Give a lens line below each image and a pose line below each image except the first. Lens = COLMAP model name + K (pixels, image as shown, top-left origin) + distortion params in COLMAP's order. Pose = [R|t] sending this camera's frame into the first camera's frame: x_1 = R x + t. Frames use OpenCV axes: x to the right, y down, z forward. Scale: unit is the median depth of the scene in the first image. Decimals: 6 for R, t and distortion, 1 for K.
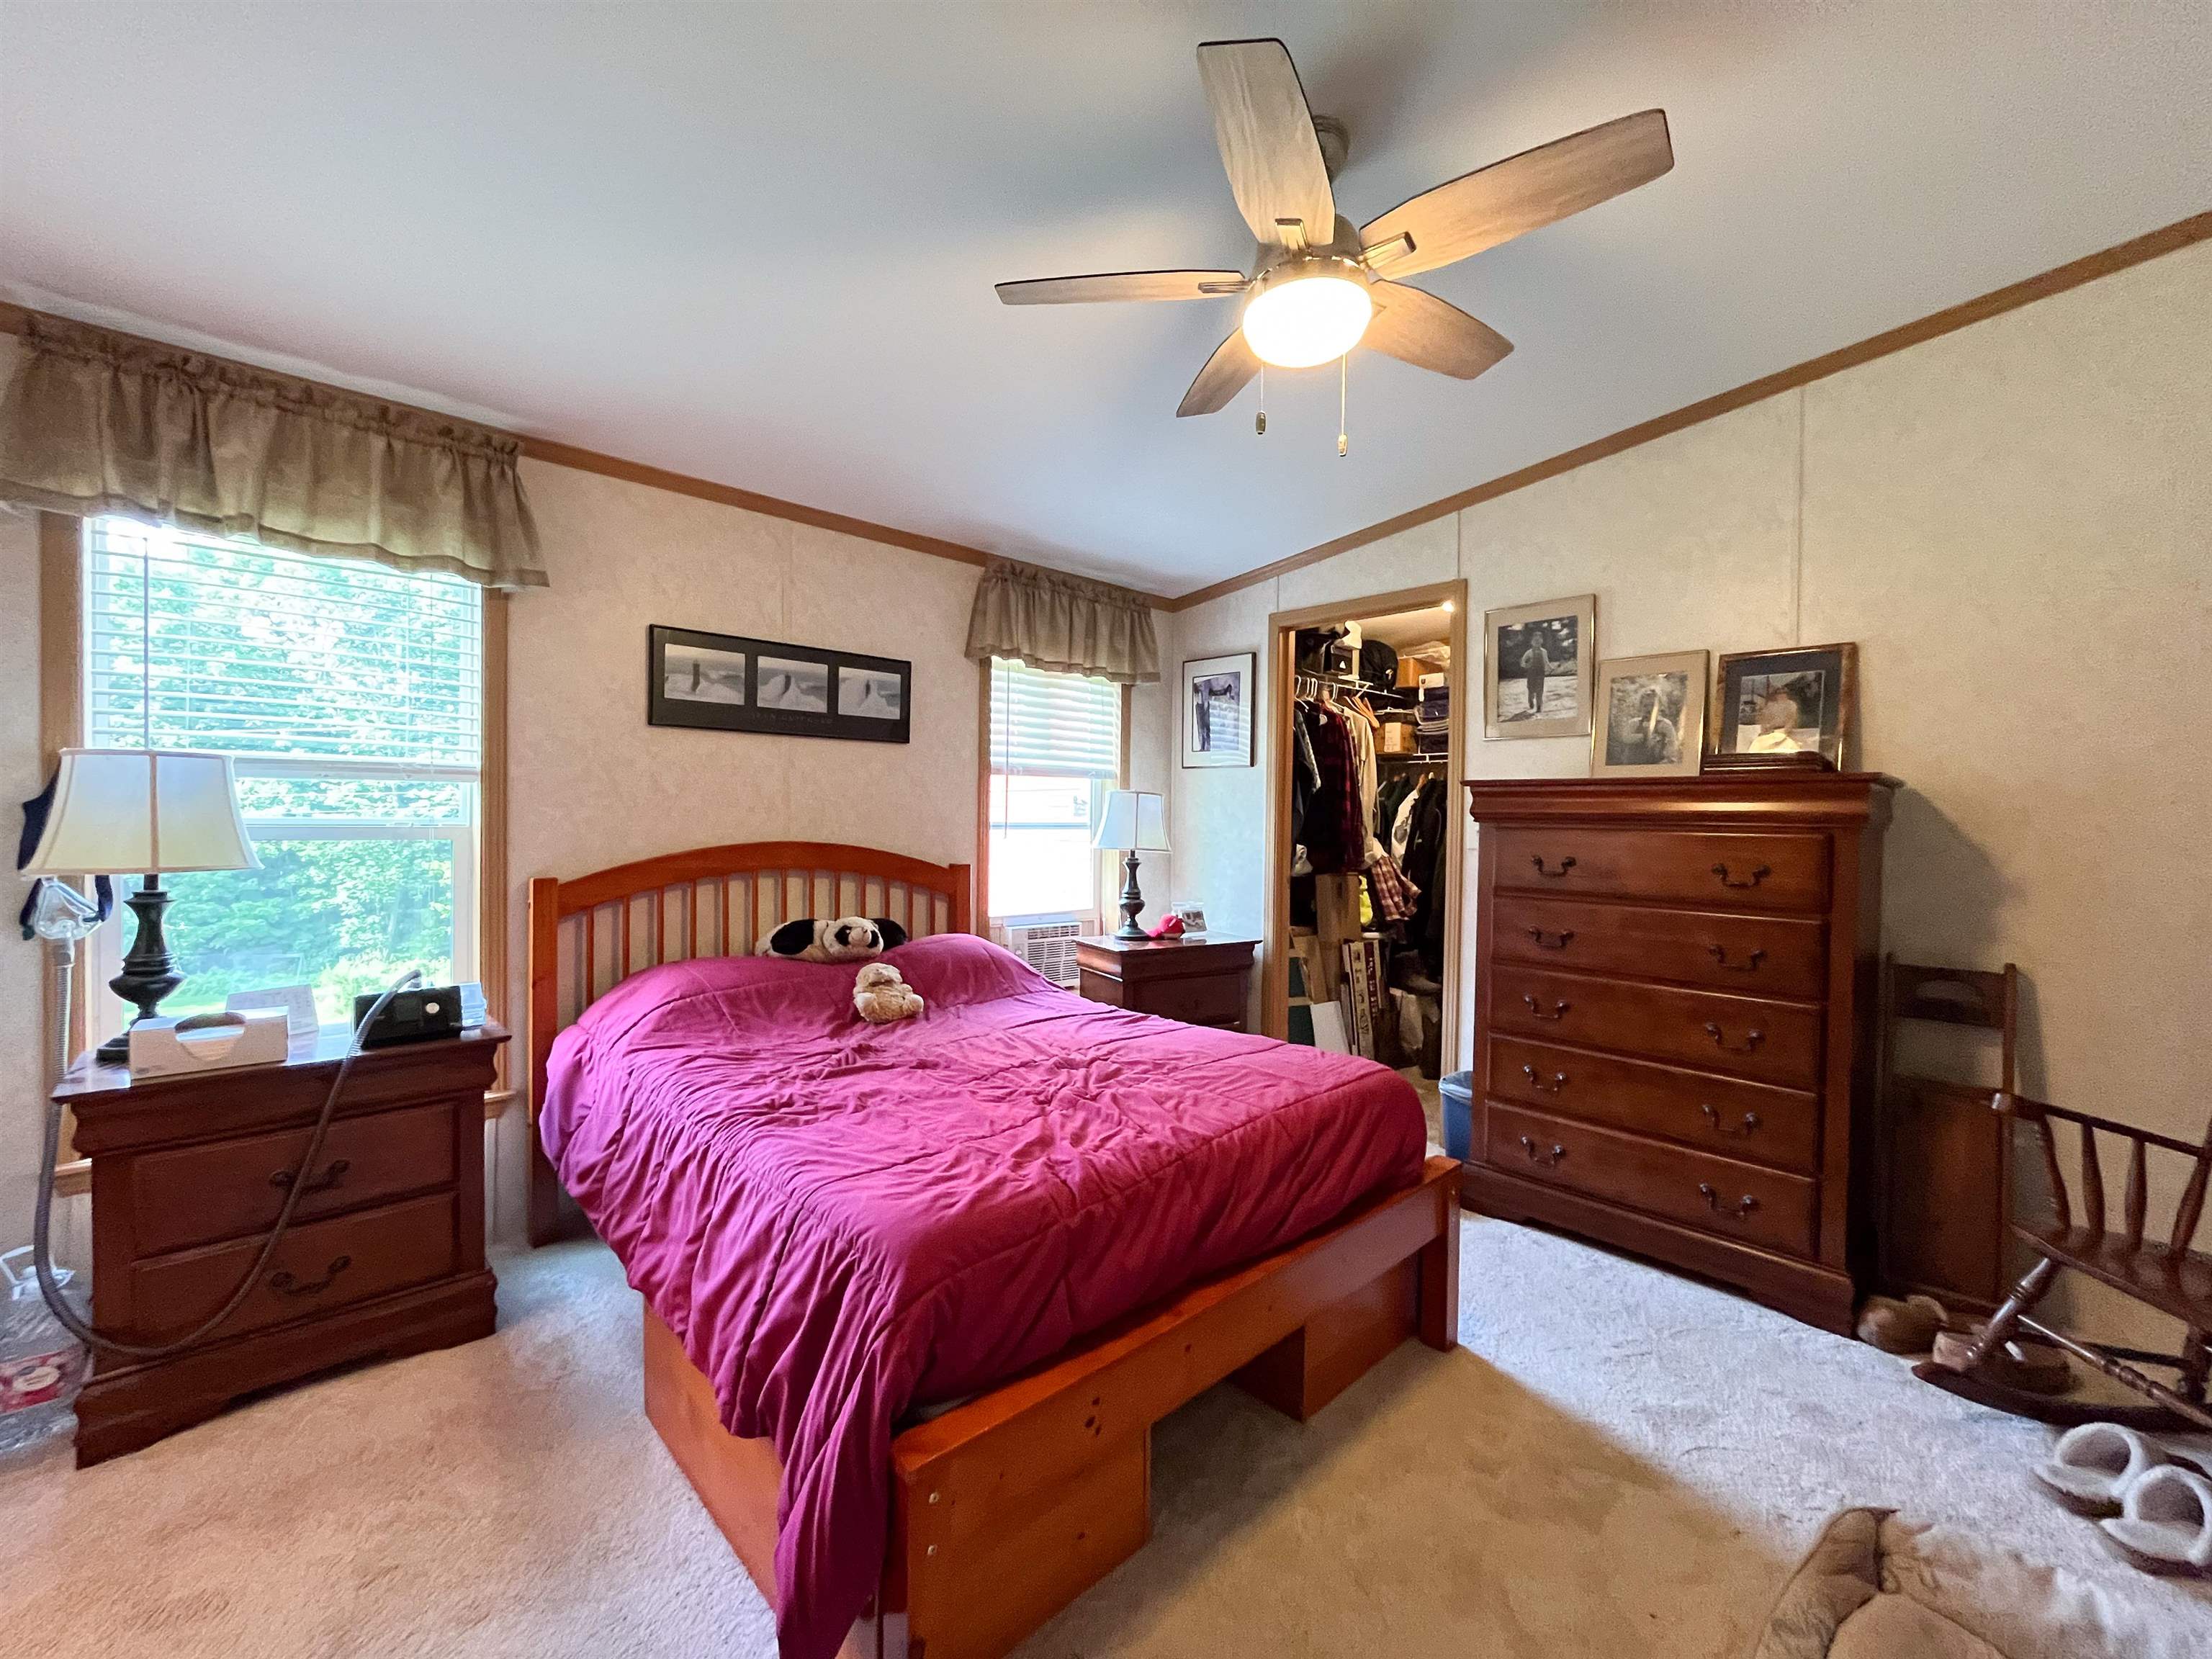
lens RADIAL K [[903.2, 0, 1098.4], [0, 903.2, 824.6], [0, 0, 1]] dist [-0.001260, -0.000350]
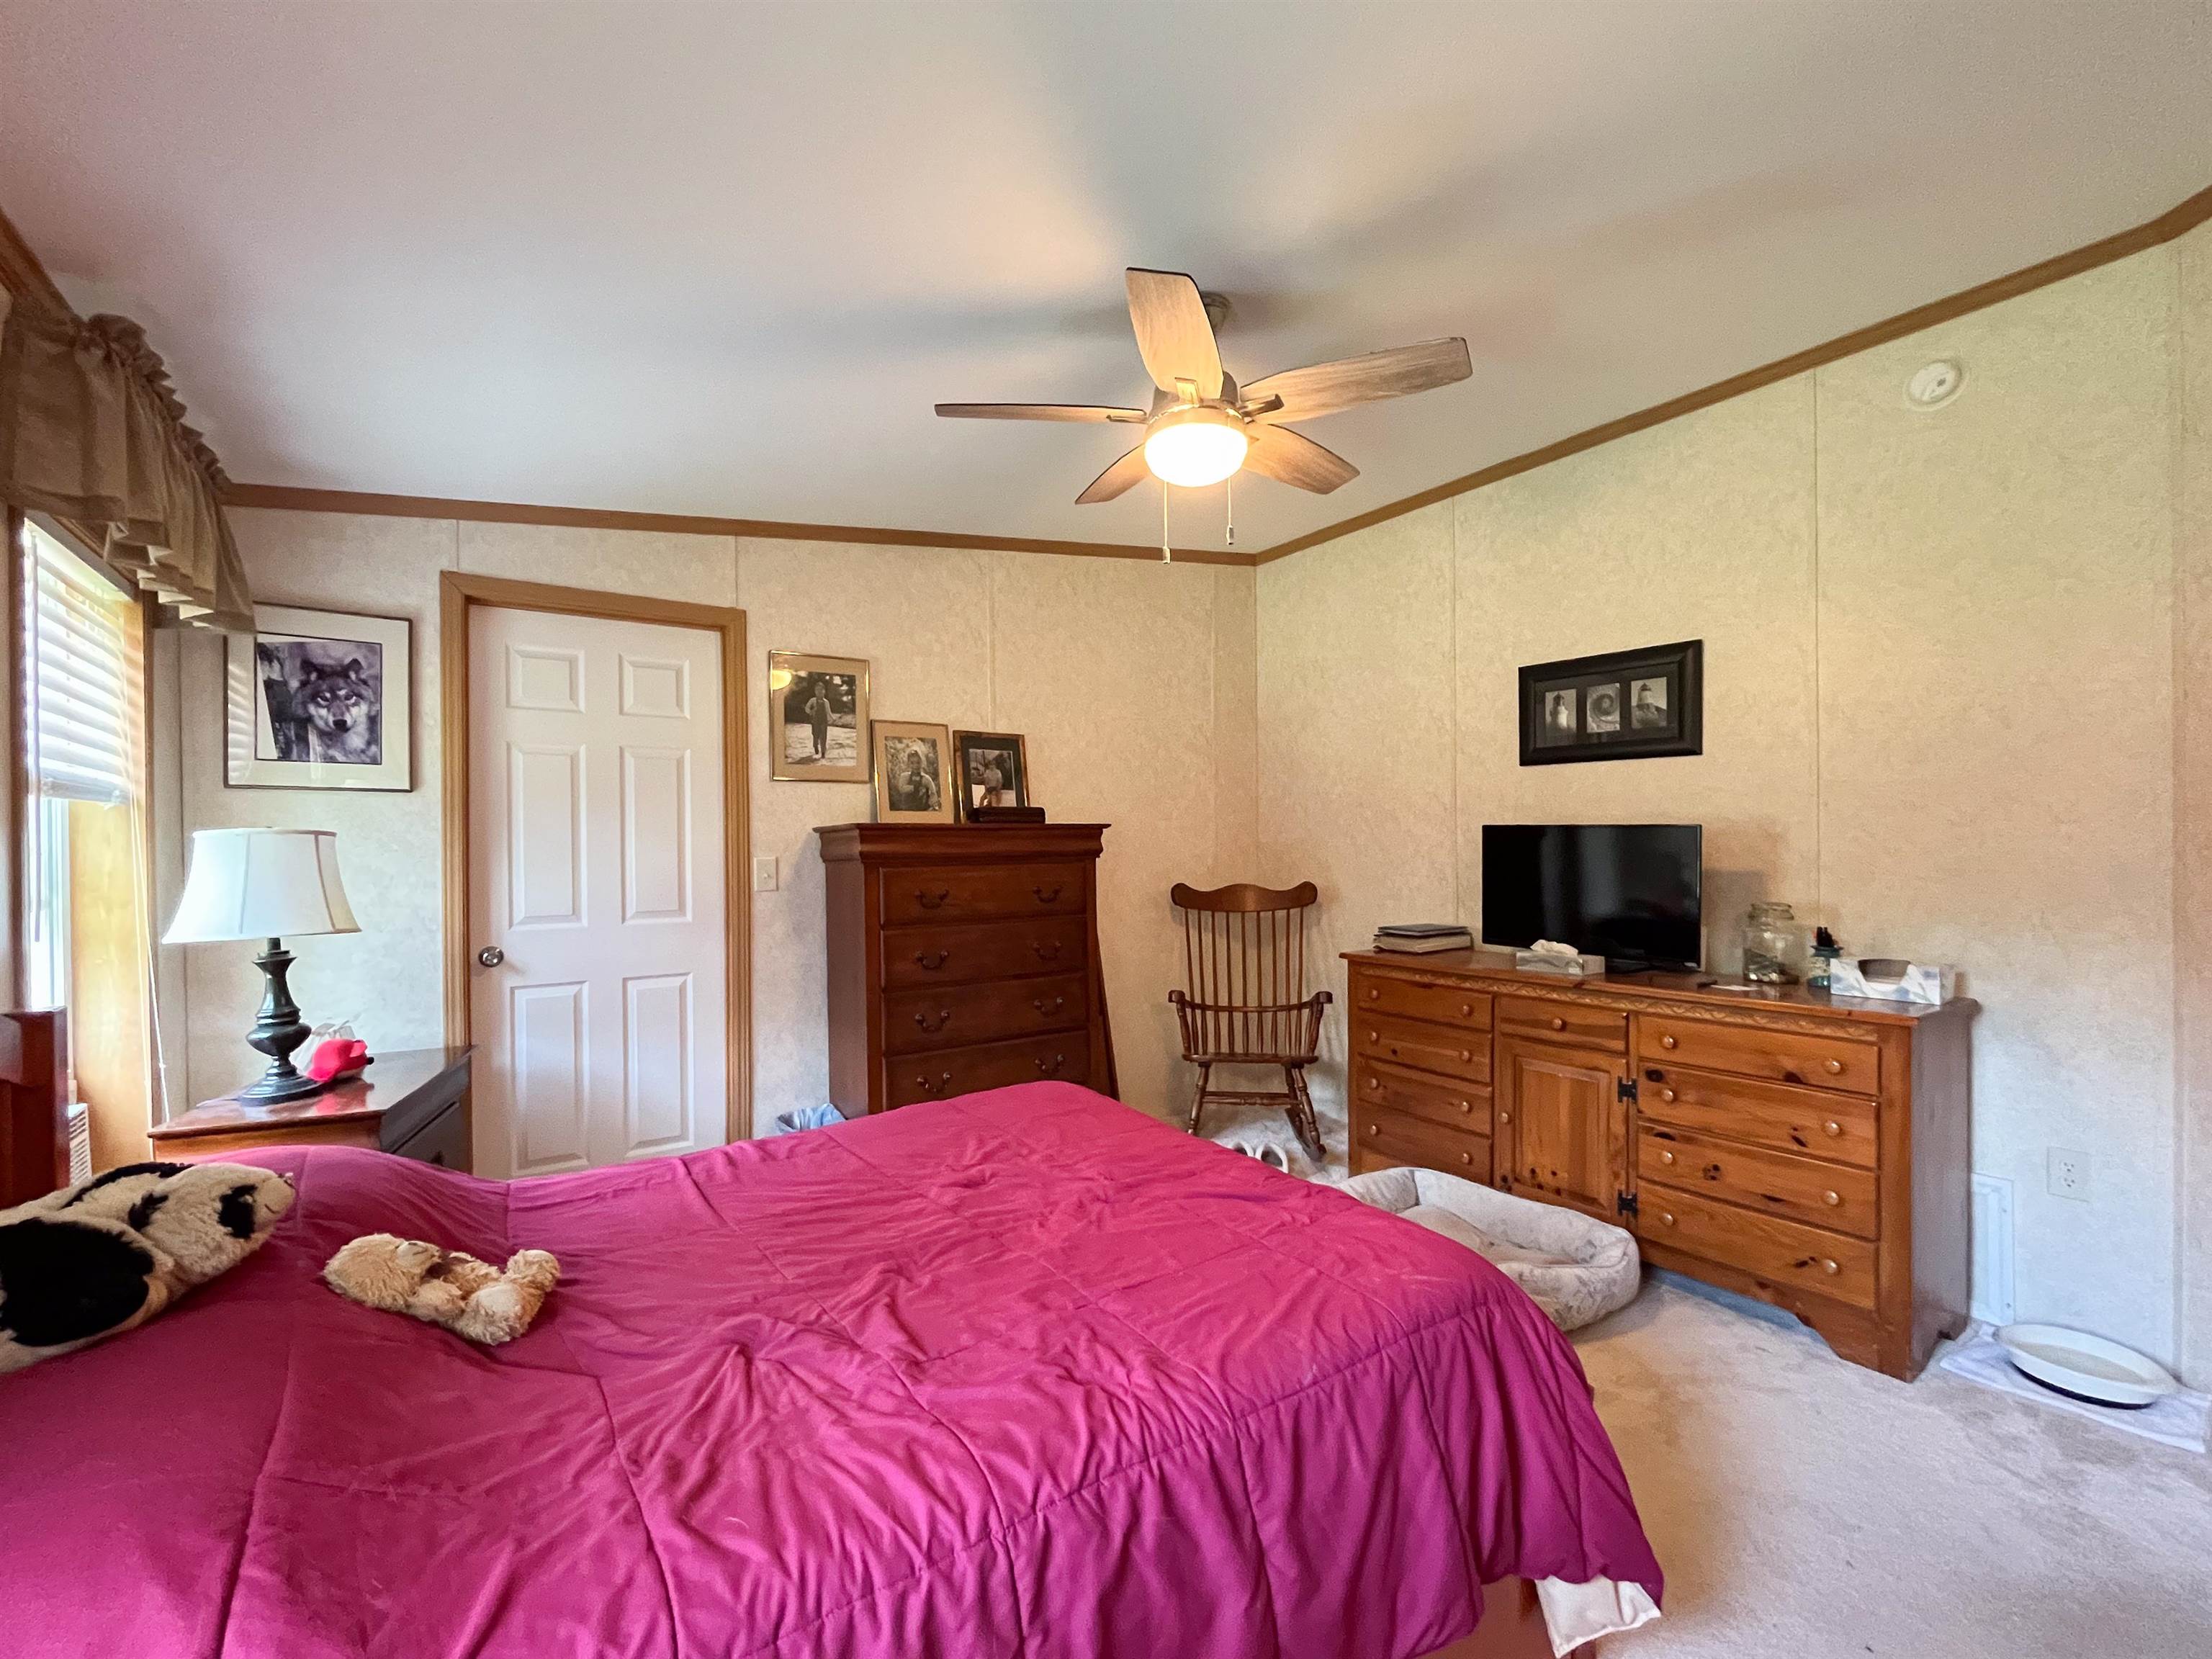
lens RADIAL K [[930.3, 0, 1100.3], [0, 930.3, 855.6], [0, 0, 1]] dist [0.000067, -0.000051]
pose [[0.153673, -0.026114, 0.987777, -0.542667], [0.026034, 0.999411, 0.022372, -0.025655], [-0.987779, 0.022278, 0.154262, 0.506388]]
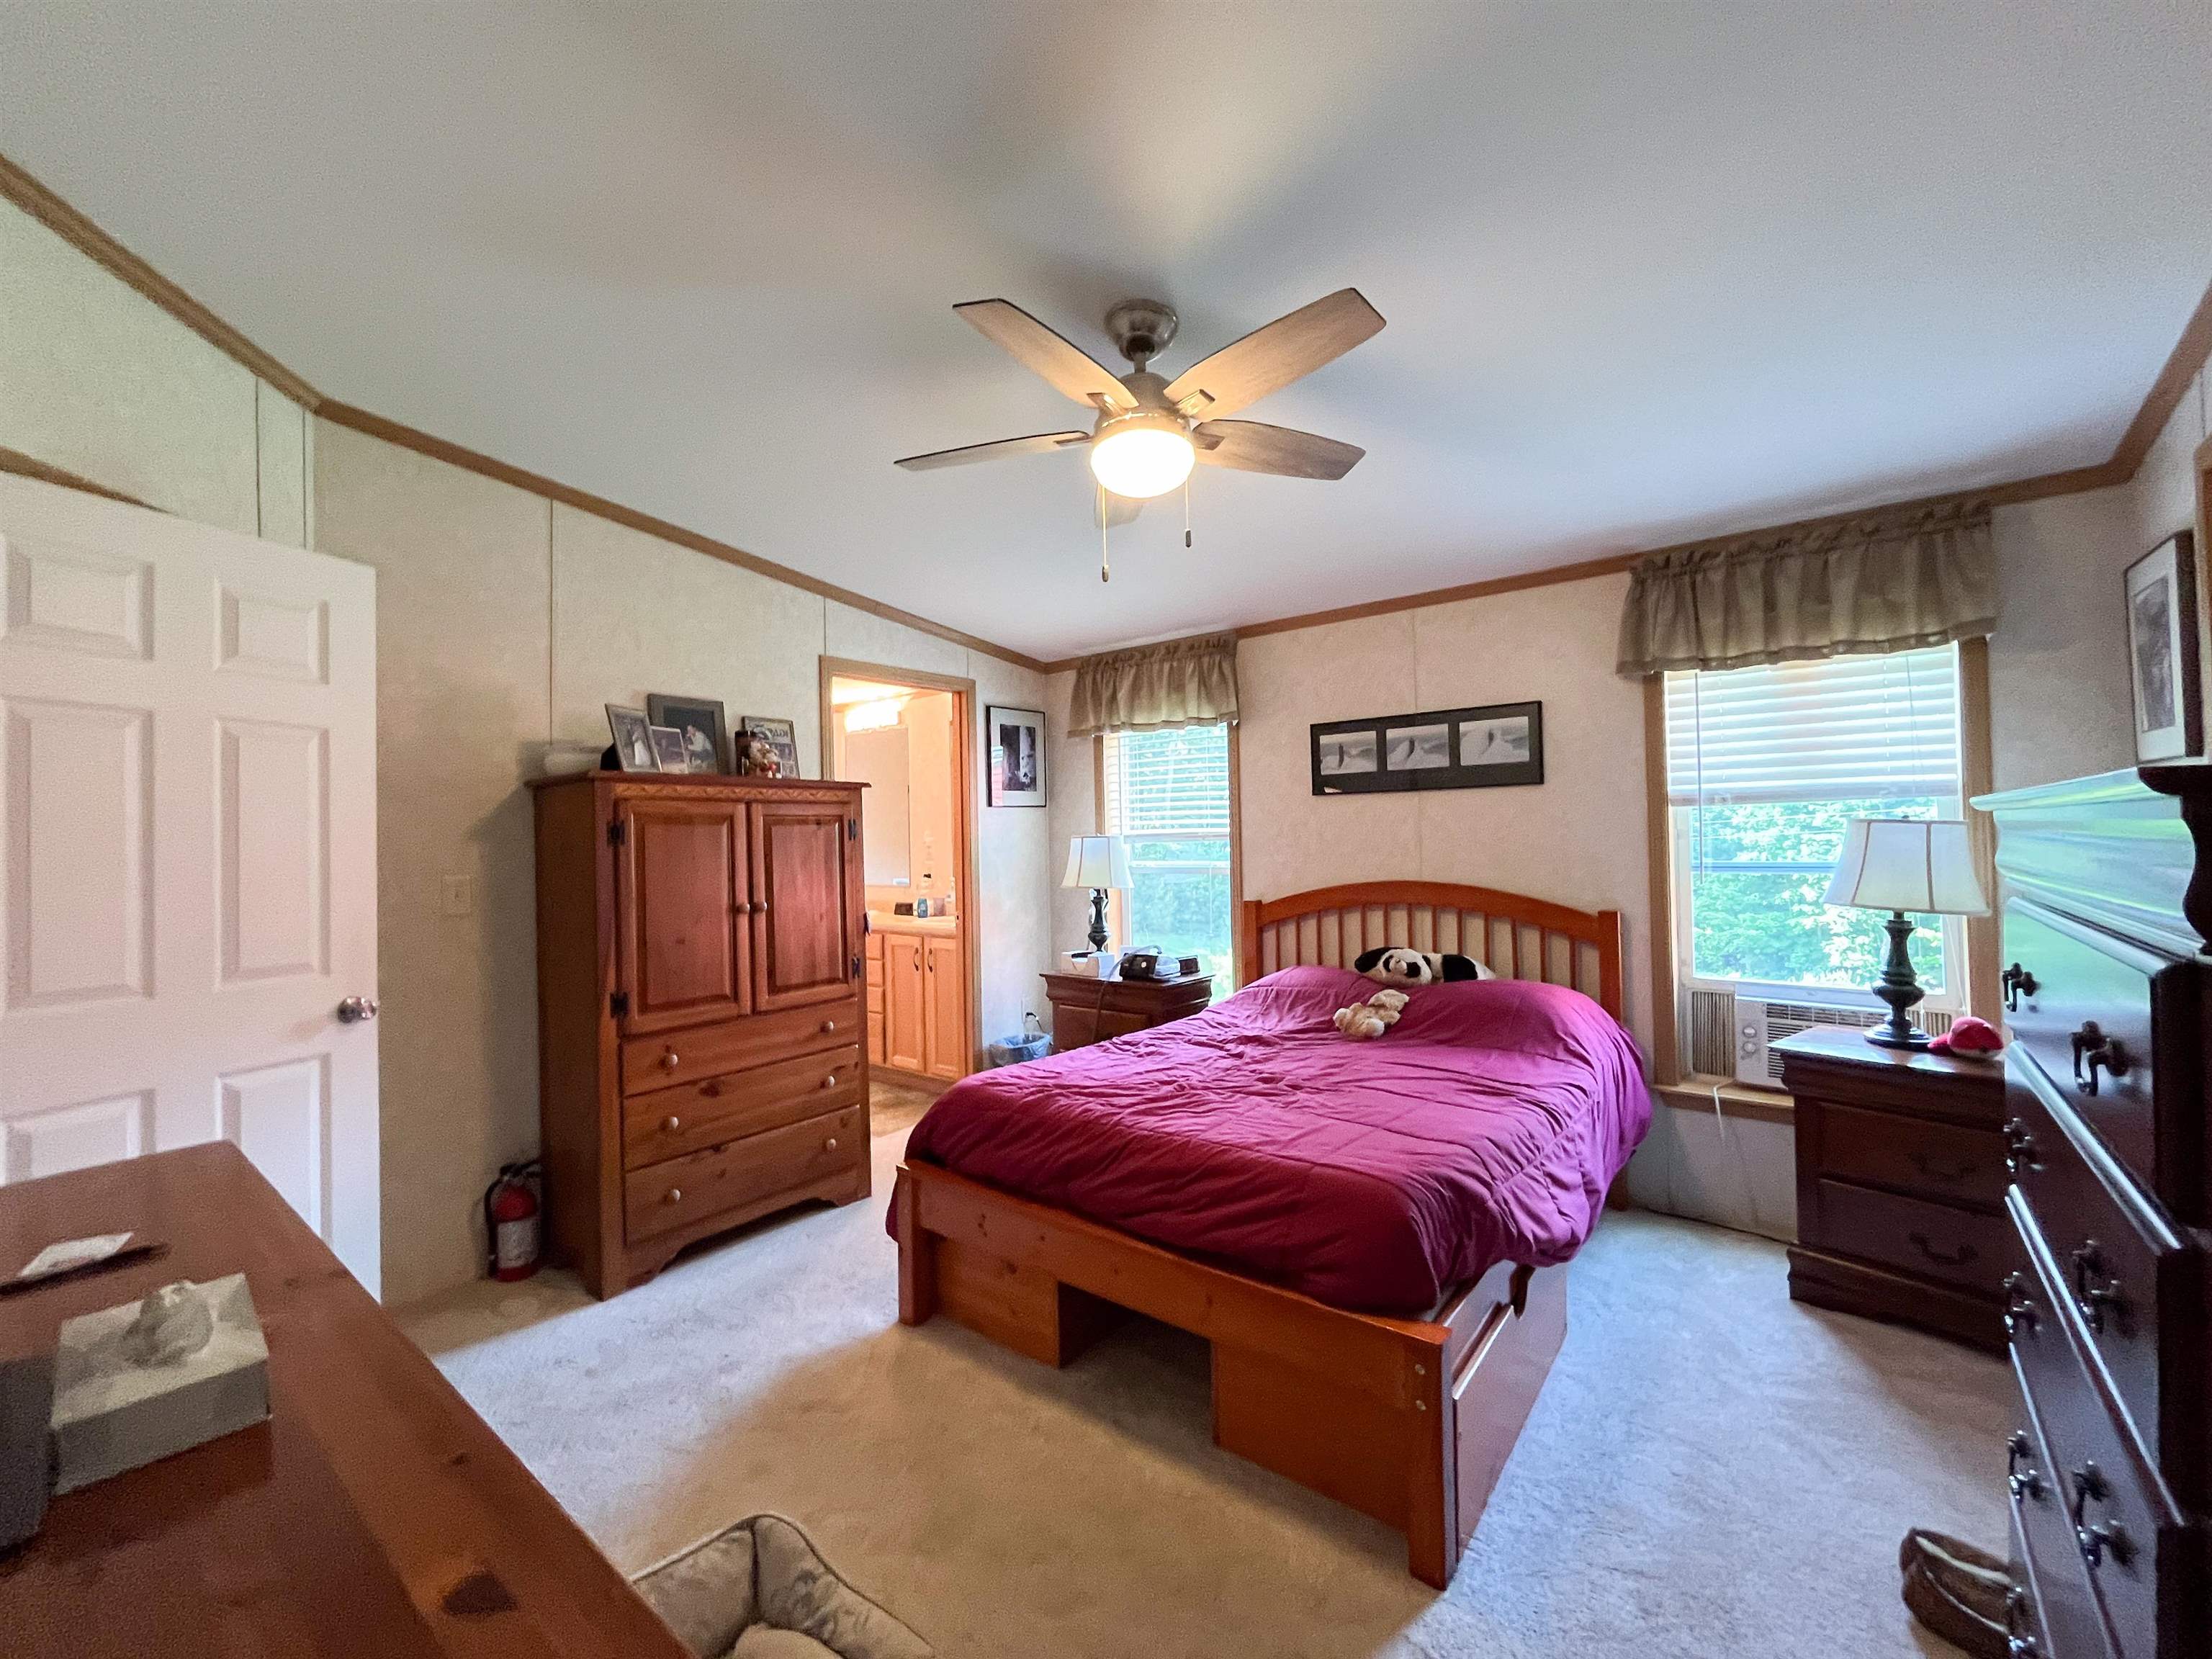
lens RADIAL K [[903.2, 0, 1098.4], [0, 903.2, 824.6], [0, 0, 1]] dist [-0.001260, -0.000350]
pose [[0.138830, -0.030937, -0.989833, 0.739658], [0.011630, 0.999494, -0.029608, -0.023603], [0.990248, -0.007401, 0.139120, 0.411466]]
